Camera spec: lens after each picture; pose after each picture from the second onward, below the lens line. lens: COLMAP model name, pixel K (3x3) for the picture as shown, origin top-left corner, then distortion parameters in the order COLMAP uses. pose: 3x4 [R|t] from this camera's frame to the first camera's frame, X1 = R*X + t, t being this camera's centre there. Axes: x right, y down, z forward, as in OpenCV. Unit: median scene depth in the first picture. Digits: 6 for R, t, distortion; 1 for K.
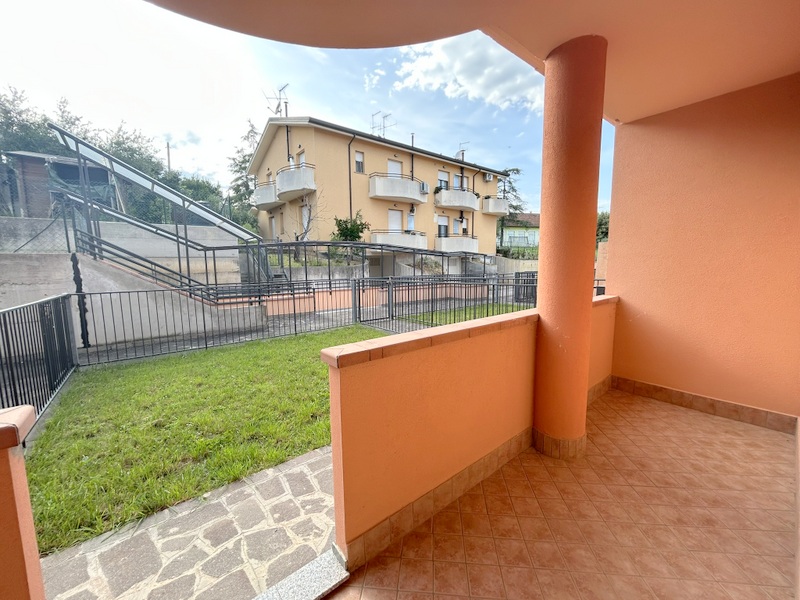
lens RADIAL K [[321.7, 0, 397.6], [0, 321.7, 303.0], [0, 0, 1]] dist [0.004146, -0.001831]
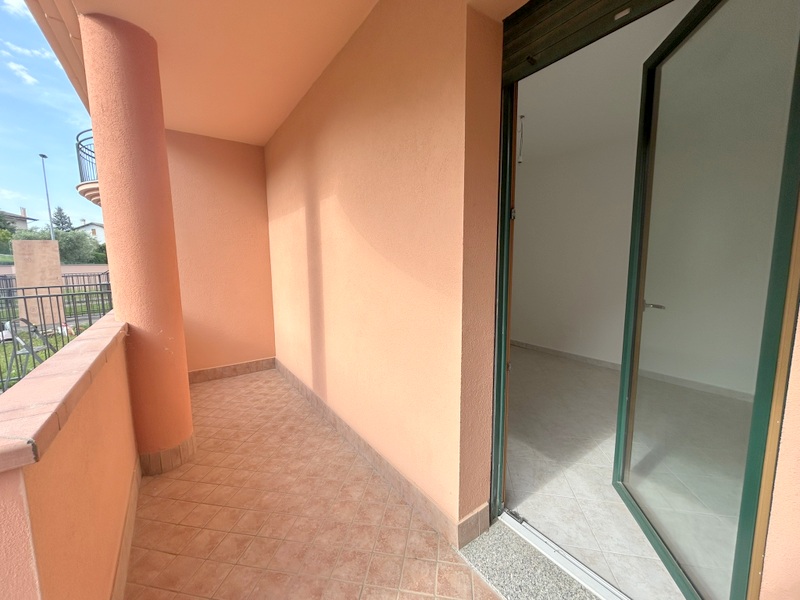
lens RADIAL K [[321.7, 0, 396.5], [0, 321.7, 297.4], [0, 0, 1]] dist [0.004146, -0.001831]
pose [[0.067545, -0.099148, 0.992778, -0.385886], [0.125686, 0.987969, 0.090116, -0.028769], [-0.989768, 0.118692, 0.079194, 0.214500]]
